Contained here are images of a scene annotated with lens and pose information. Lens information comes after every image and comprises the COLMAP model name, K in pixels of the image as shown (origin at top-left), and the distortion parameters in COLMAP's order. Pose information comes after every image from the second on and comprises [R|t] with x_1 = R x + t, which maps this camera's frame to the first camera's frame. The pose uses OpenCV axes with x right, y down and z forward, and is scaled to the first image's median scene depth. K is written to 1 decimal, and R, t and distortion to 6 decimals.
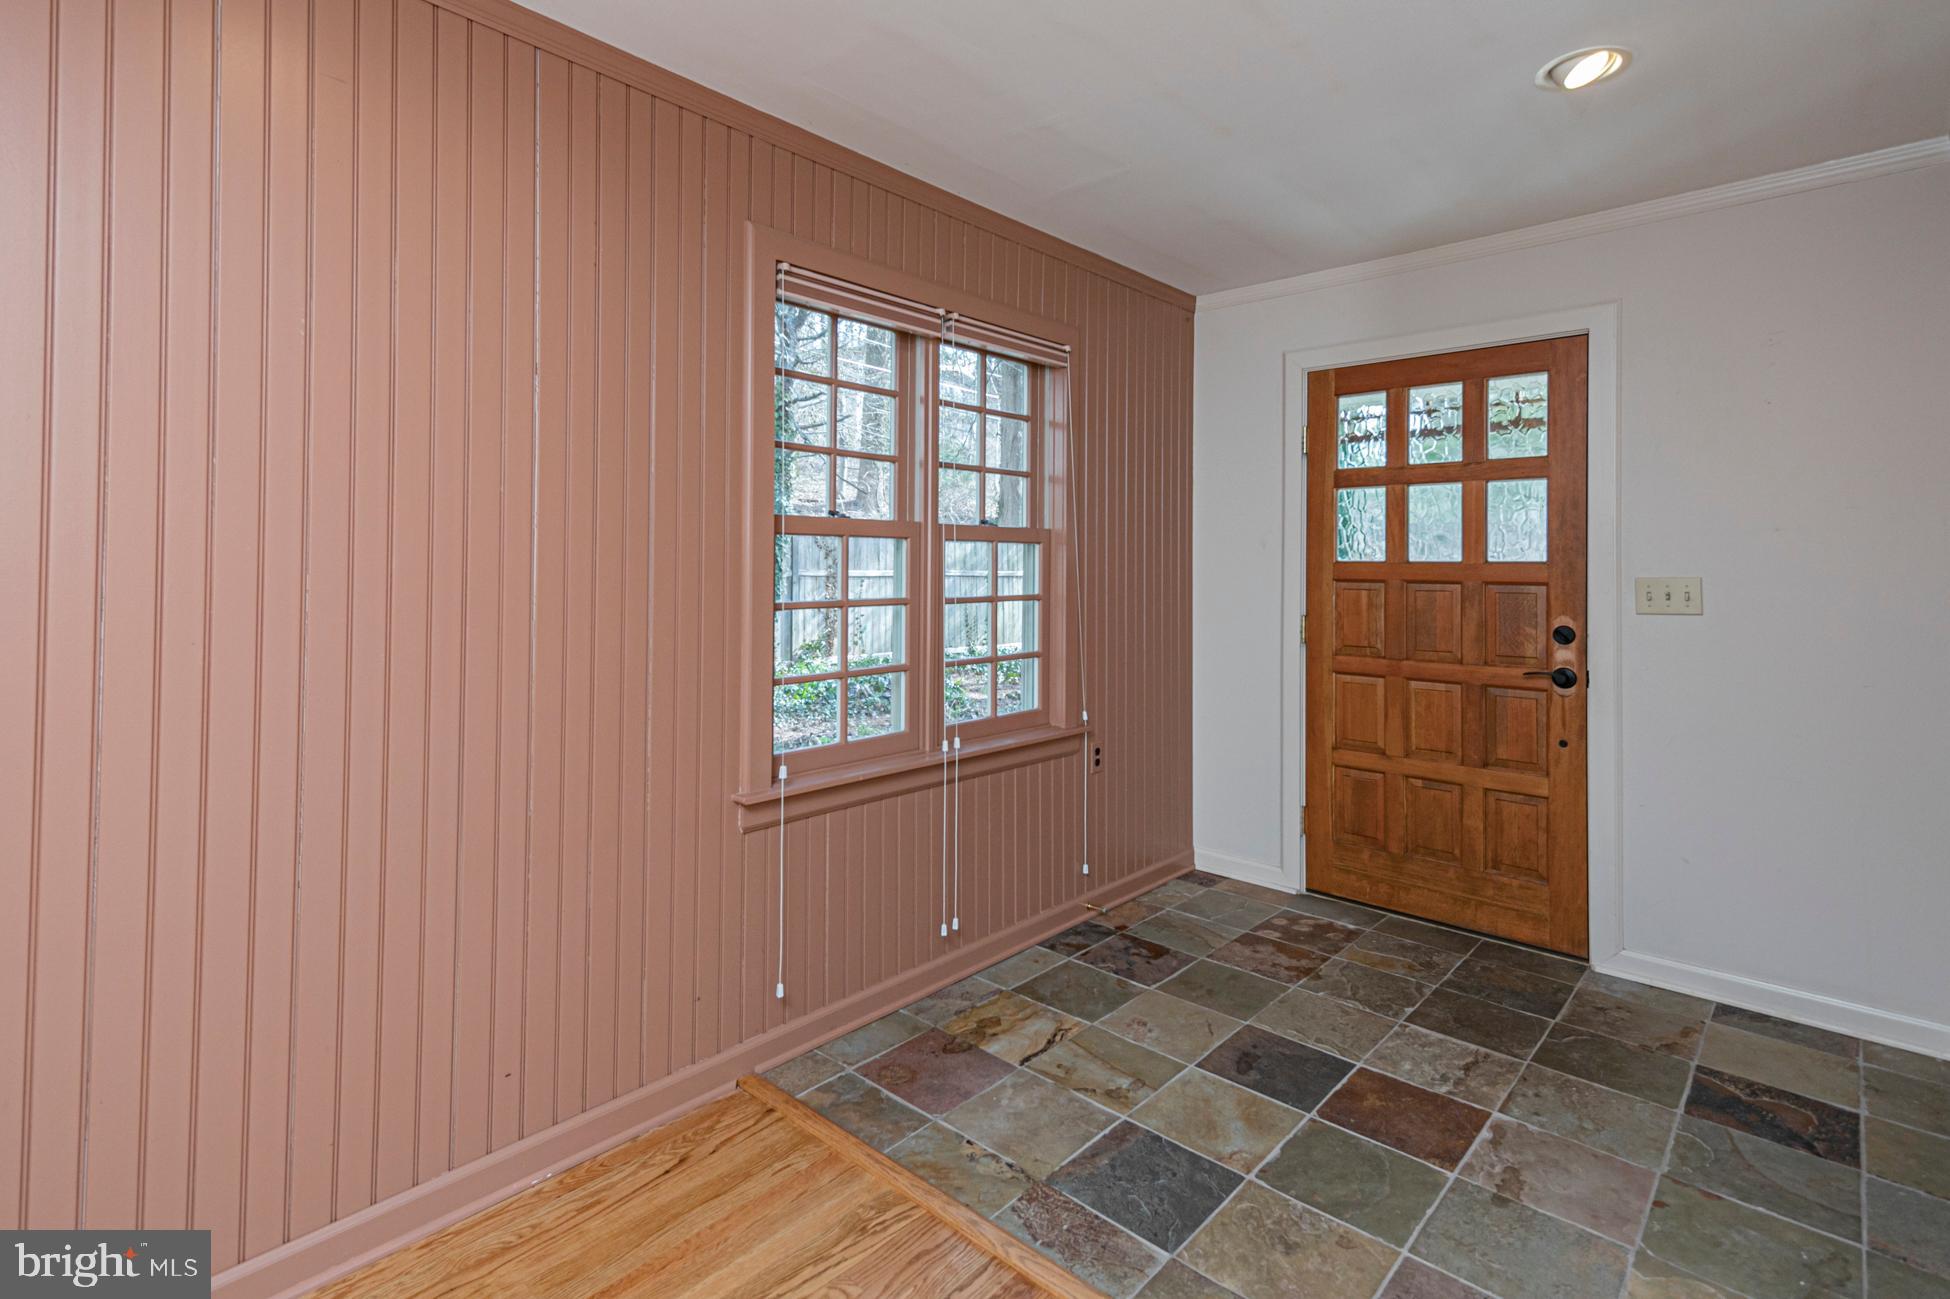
lens RADIAL K [[932.6, 0, 983.4], [0, 932.6, 547.7], [0, 0, 1]] dist [0.003217, -0.000126]
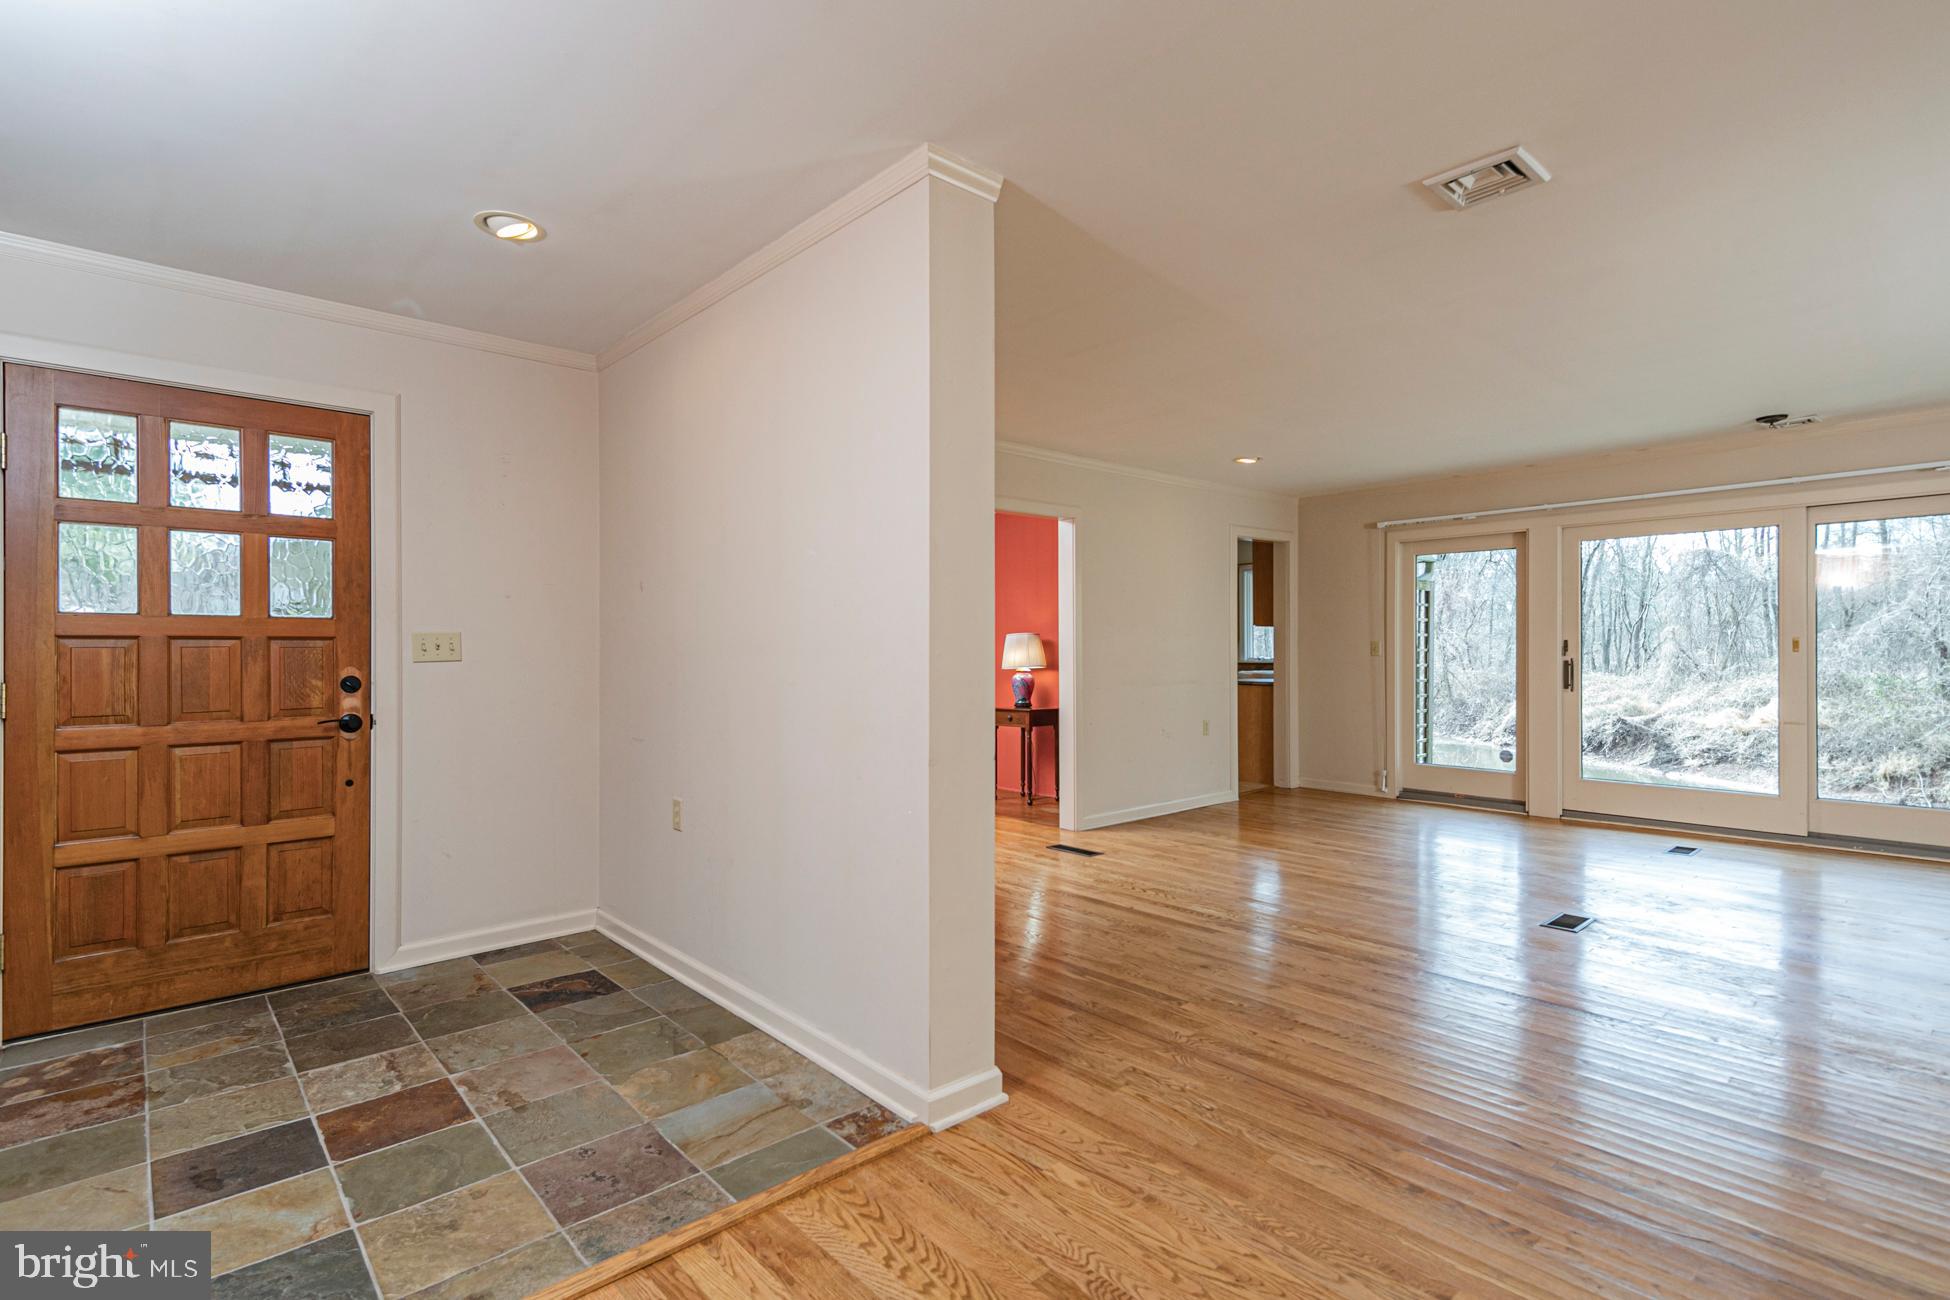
lens RADIAL K [[912.8, 0, 975.0], [0, 912.8, 650.0], [0, 0, 1]] dist [0.000355, -0.000244]
pose [[0.085139, -0.010980, 0.996309, -0.388501], [-0.013549, 0.999834, 0.012177, 0.030043], [-0.996277, -0.014536, 0.084976, 0.176307]]
